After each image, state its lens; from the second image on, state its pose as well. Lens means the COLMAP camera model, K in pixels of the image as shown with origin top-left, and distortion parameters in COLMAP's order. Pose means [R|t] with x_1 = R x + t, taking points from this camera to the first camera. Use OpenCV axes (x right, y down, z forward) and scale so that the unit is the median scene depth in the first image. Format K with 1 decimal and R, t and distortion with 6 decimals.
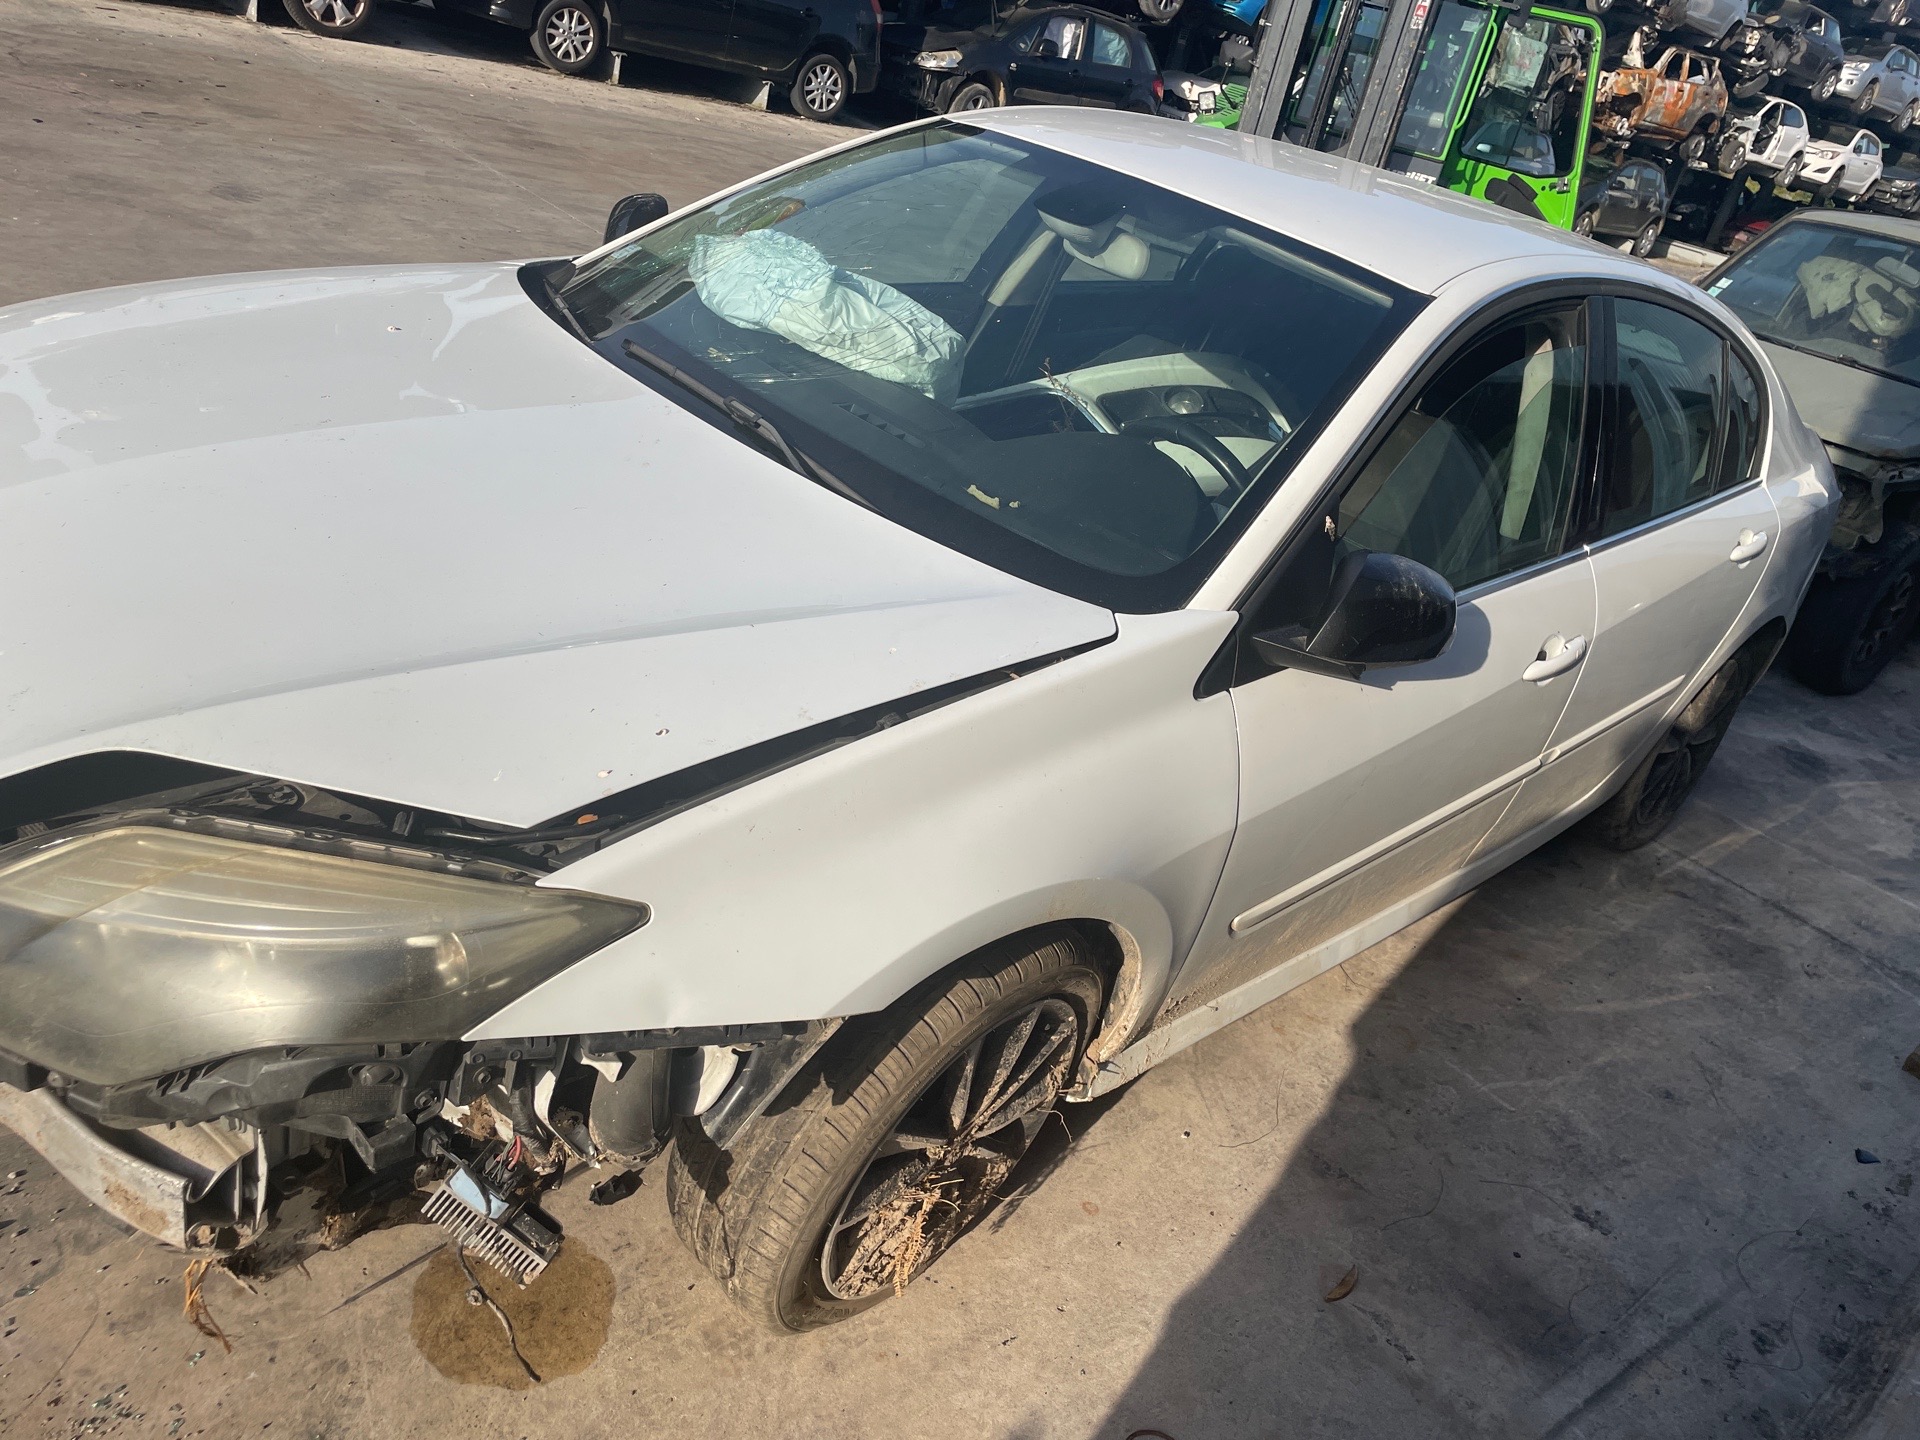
lens RADIAL K [[1441.9, 0, 965.6], [0, 1441.9, 723.8], [0, 0, 1]] dist [0.083113, -0.104532]
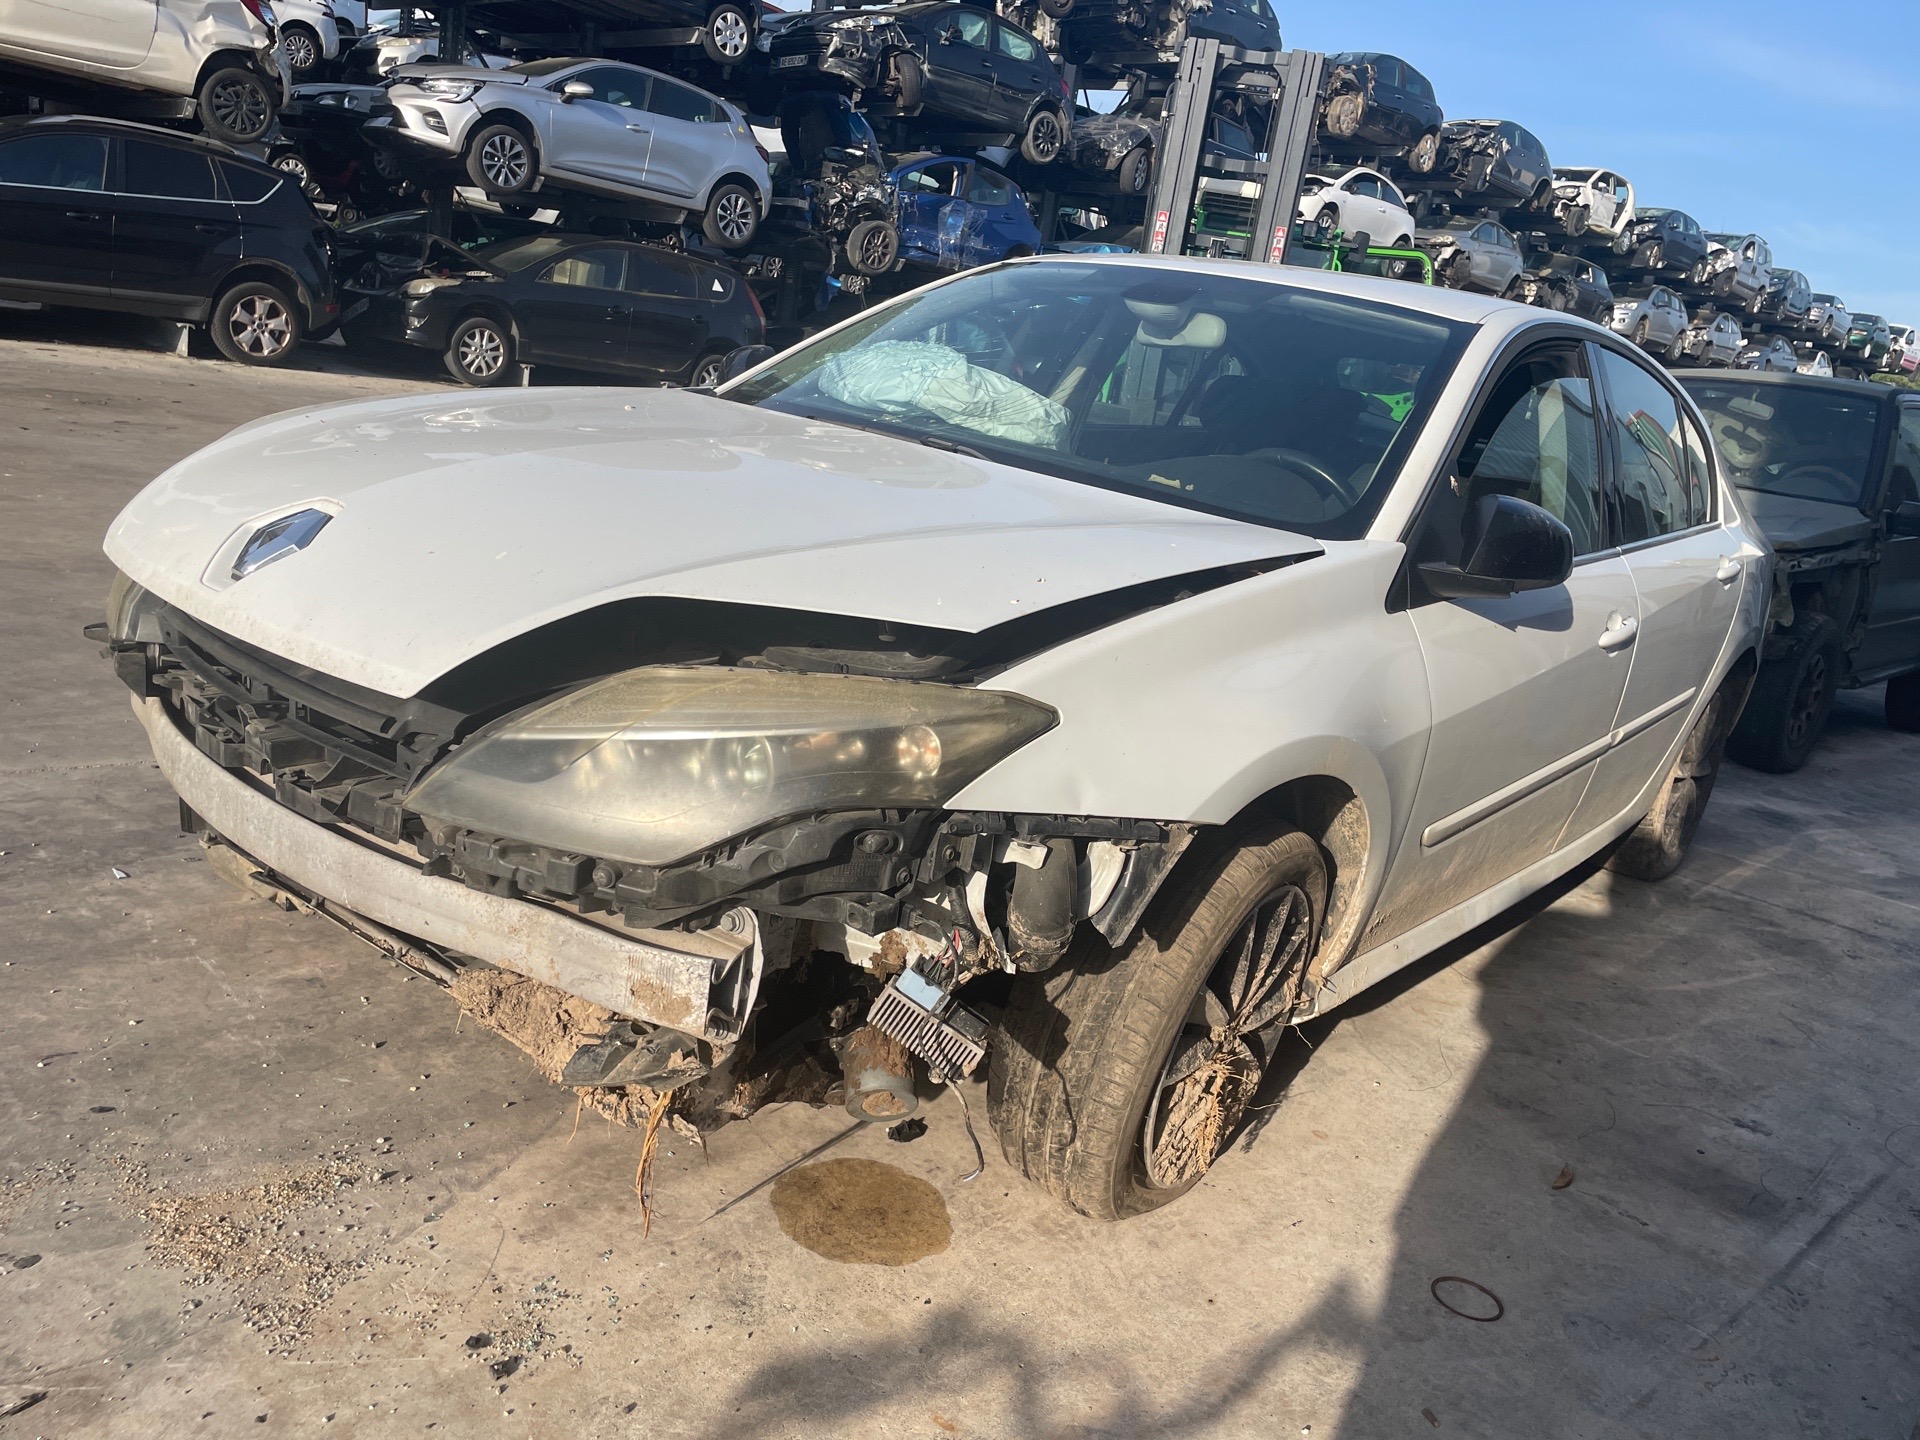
lens RADIAL K [[1441.9, 0, 945.7], [0, 1441.9, 740.1], [0, 0, 1]] dist [0.083113, -0.104532]
pose [[0.992822, -0.097419, 0.069384, -0.242757], [0.108234, 0.978668, -0.174626, 0.212902], [-0.050892, 0.180883, 0.982187, -0.096680]]
